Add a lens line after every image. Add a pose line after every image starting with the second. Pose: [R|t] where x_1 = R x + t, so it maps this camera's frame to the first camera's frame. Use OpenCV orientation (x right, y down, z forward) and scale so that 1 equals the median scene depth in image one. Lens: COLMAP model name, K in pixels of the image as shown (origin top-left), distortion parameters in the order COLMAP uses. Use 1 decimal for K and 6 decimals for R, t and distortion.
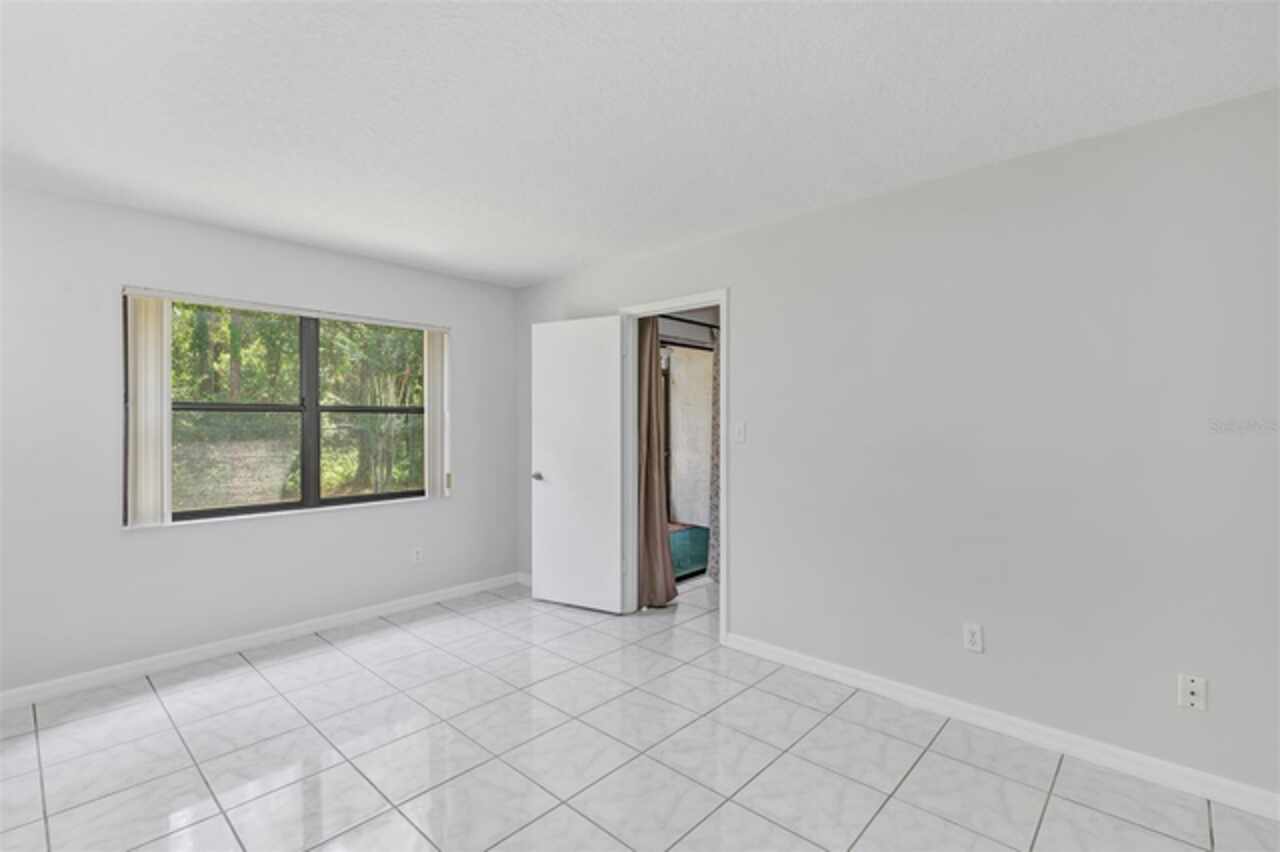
lens RADIAL K [[586.7, 0, 632.7], [0, 586.7, 424.7], [0, 0, 1]] dist [0.010466, -0.000044]
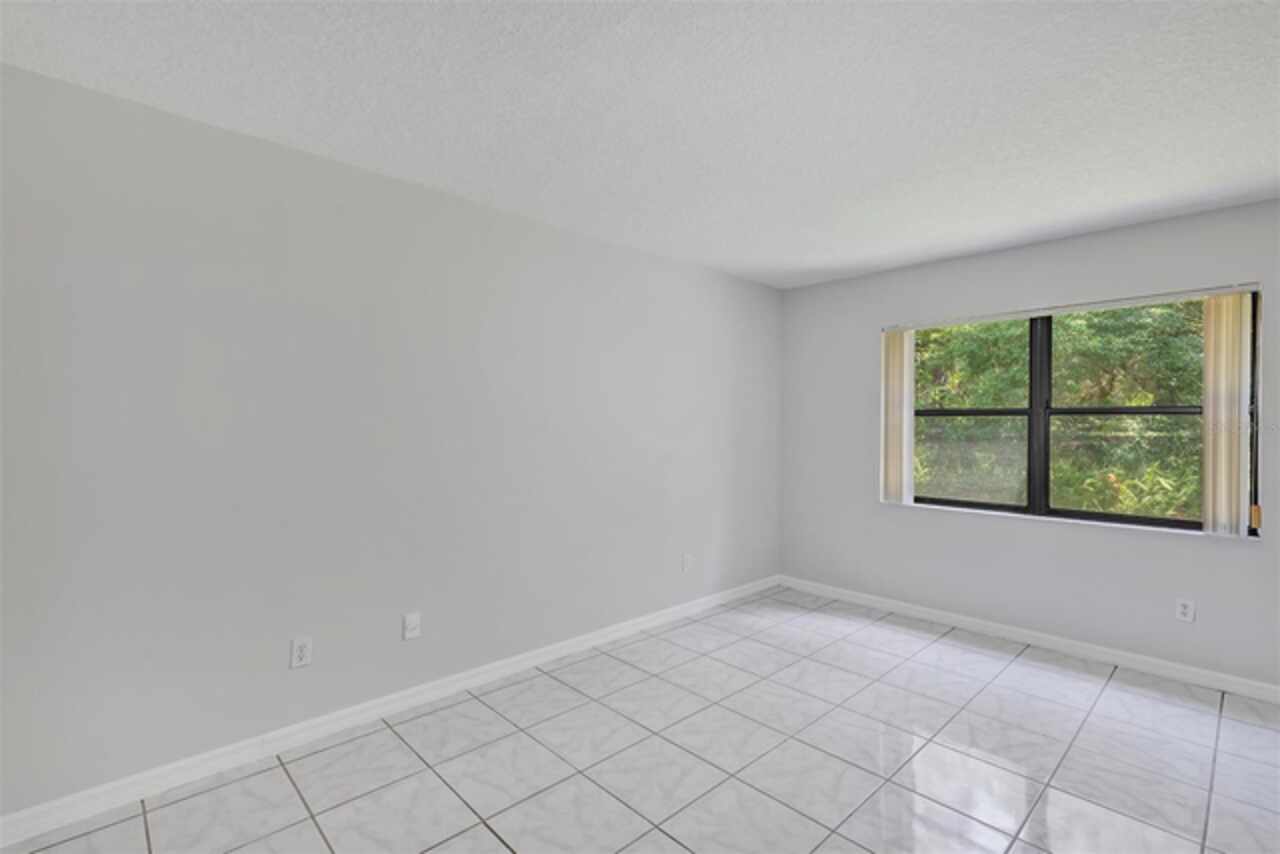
lens RADIAL K [[586.7, 0, 633.1], [0, 586.7, 425.7], [0, 0, 1]] dist [0.010466, -0.000044]
pose [[-0.068417, 0.001804, -0.997655, 0.475993], [-0.008174, 0.999964, 0.002369, -0.001832], [0.997623, 0.008317, -0.068400, 0.422882]]
